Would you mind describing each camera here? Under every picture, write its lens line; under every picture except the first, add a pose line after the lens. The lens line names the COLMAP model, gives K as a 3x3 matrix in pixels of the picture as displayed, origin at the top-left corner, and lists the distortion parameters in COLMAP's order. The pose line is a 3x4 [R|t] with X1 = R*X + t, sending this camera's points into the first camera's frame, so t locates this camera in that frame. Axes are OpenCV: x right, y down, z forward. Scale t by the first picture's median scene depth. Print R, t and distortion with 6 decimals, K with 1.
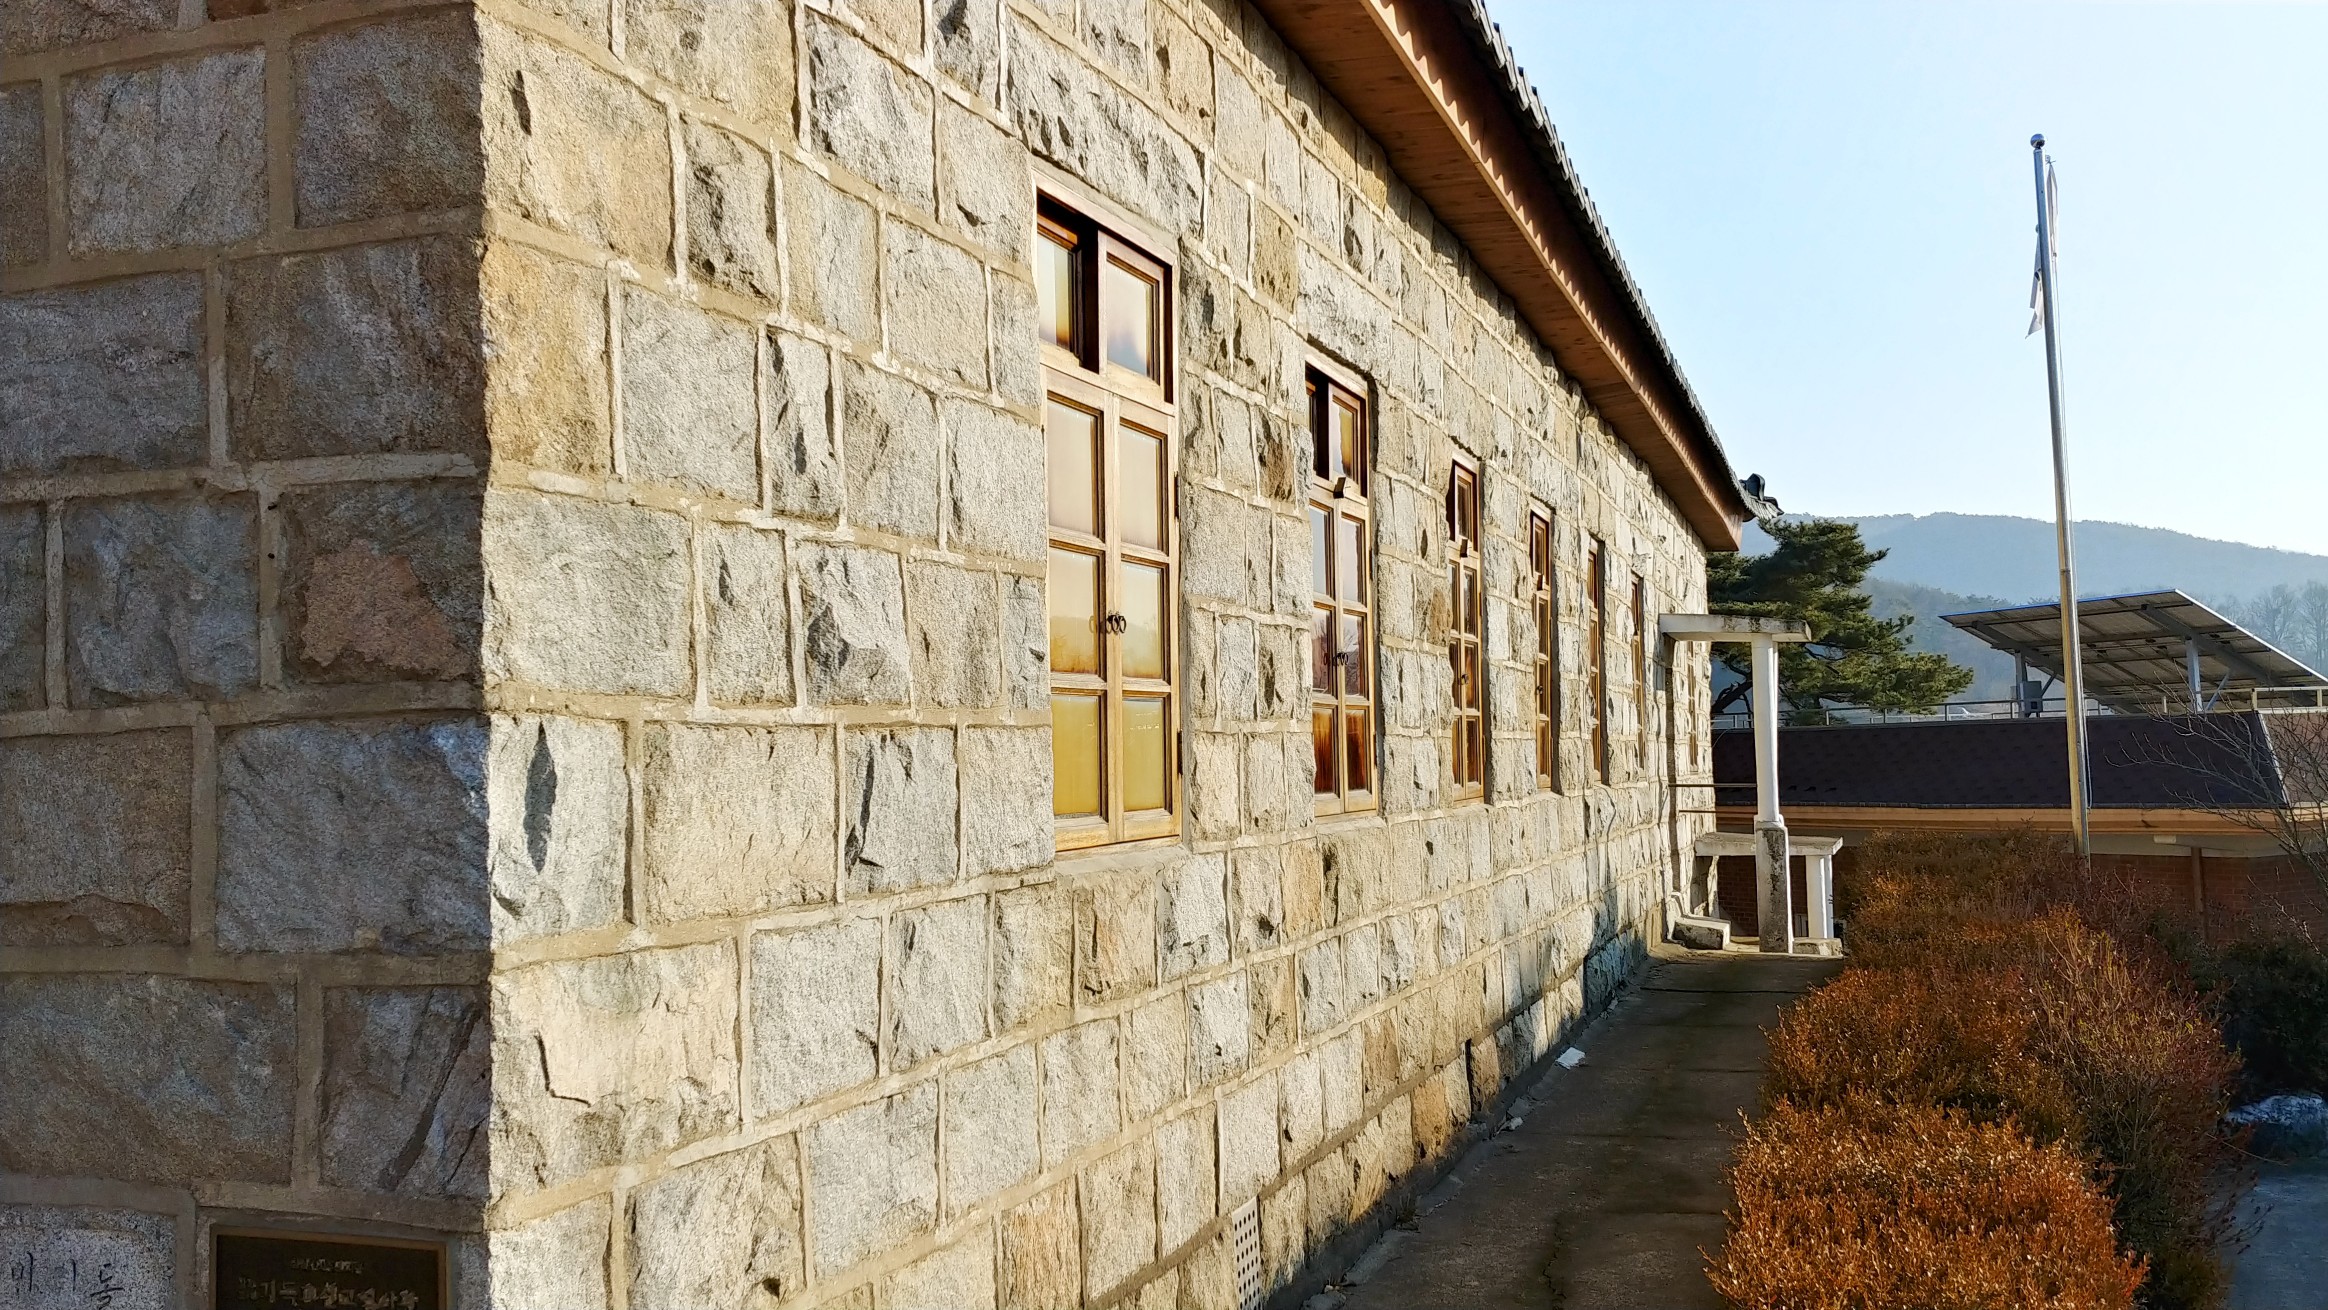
lens RADIAL K [[2042.1, 0, 1164.0], [0, 2042.1, 655.0], [0, 0, 1]] dist [0.047467, -0.064306]
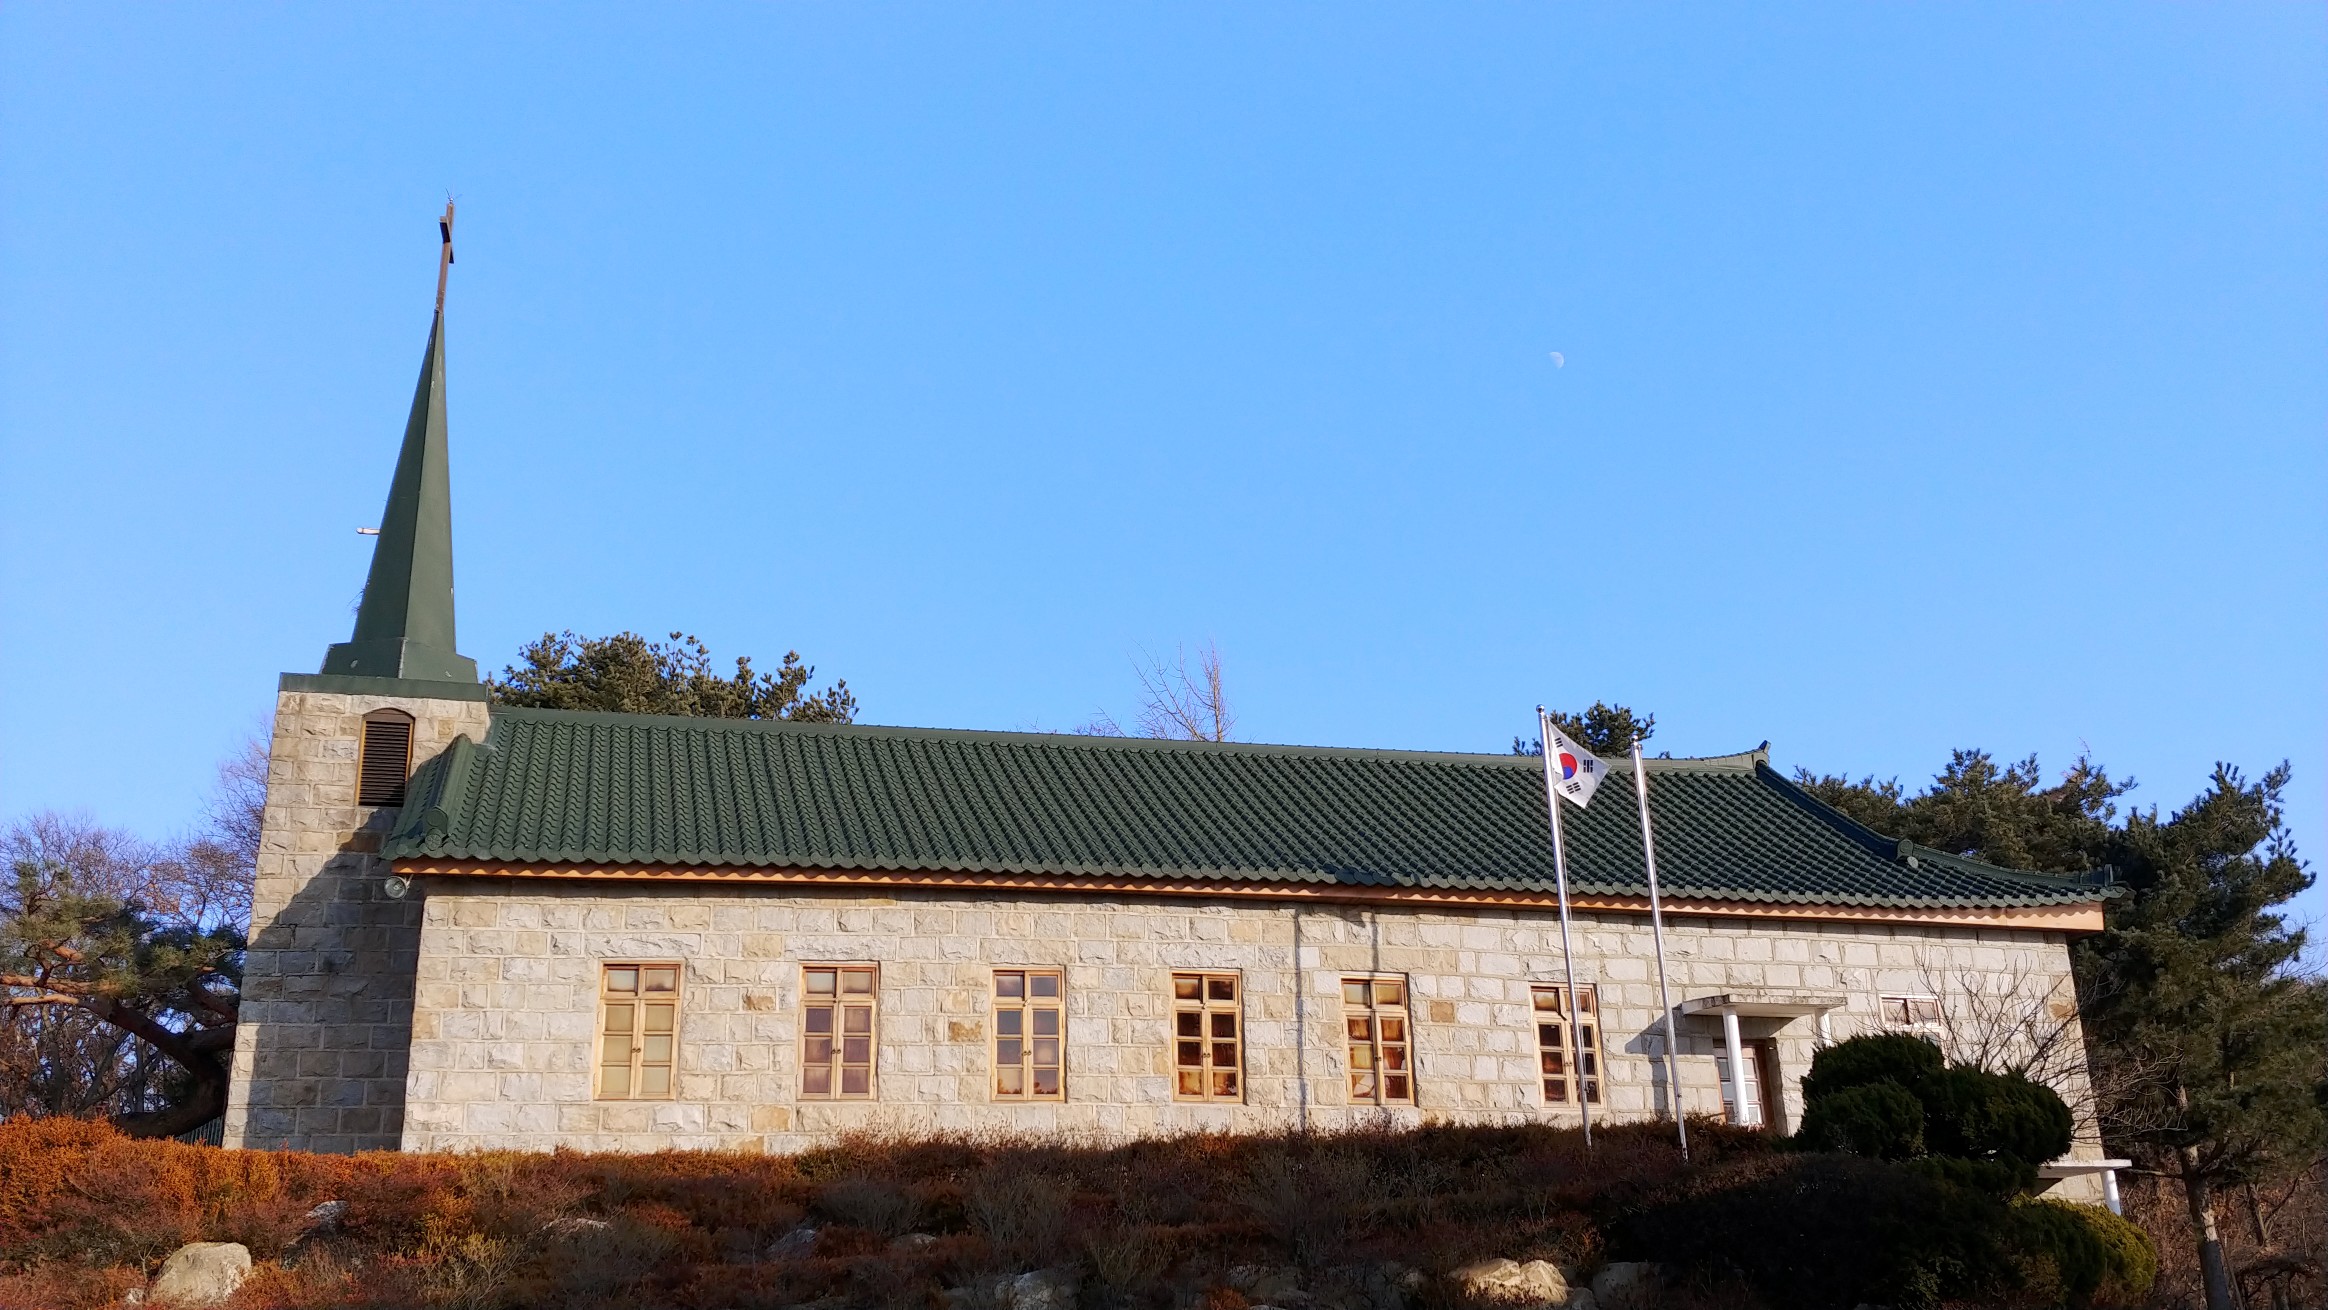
lens RADIAL K [[2066.1, 0, 1153.1], [0, 2066.1, 672.6], [0, 0, 1]] dist [0.167230, -0.479751]
pose [[0.554548, -0.273745, -0.785838, 7.771525], [0.054488, 0.954262, -0.293964, 1.058477], [0.830366, 0.120199, 0.544100, -1.185779]]
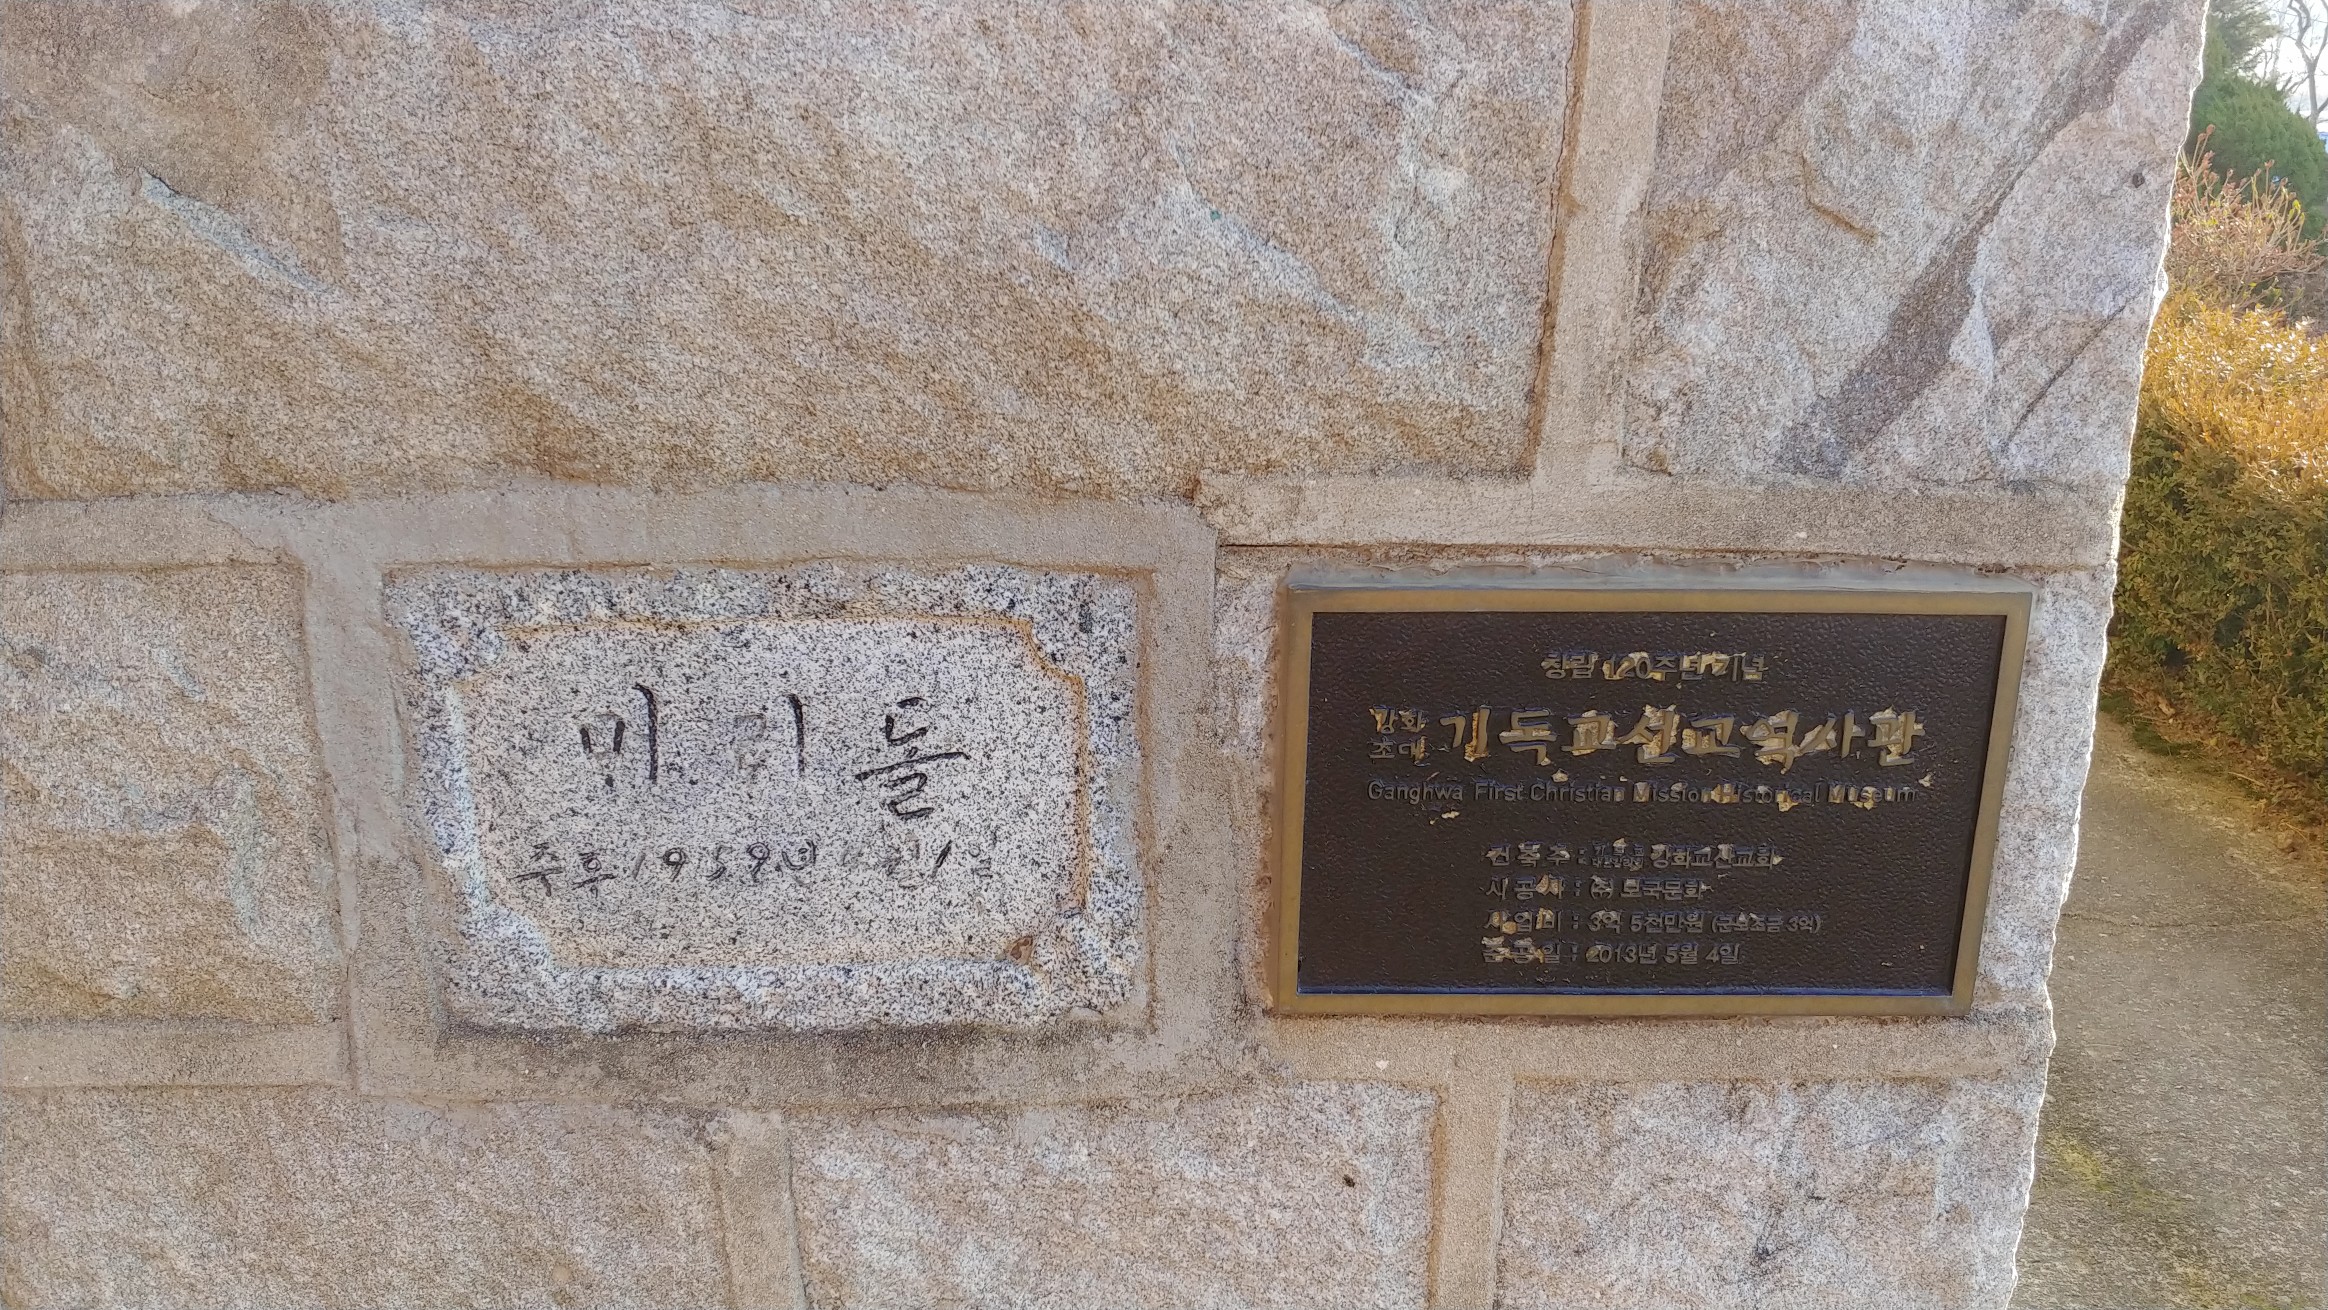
lens RADIAL K [[2066.1, 0, 1153.1], [0, 2066.1, 672.6], [0, 0, 1]] dist [0.167230, -0.479751]
pose [[0.930977, -0.087606, 0.354411, -0.607264], [-0.050642, 0.930407, 0.363014, 0.147080], [-0.361549, -0.355905, 0.861751, 0.648503]]
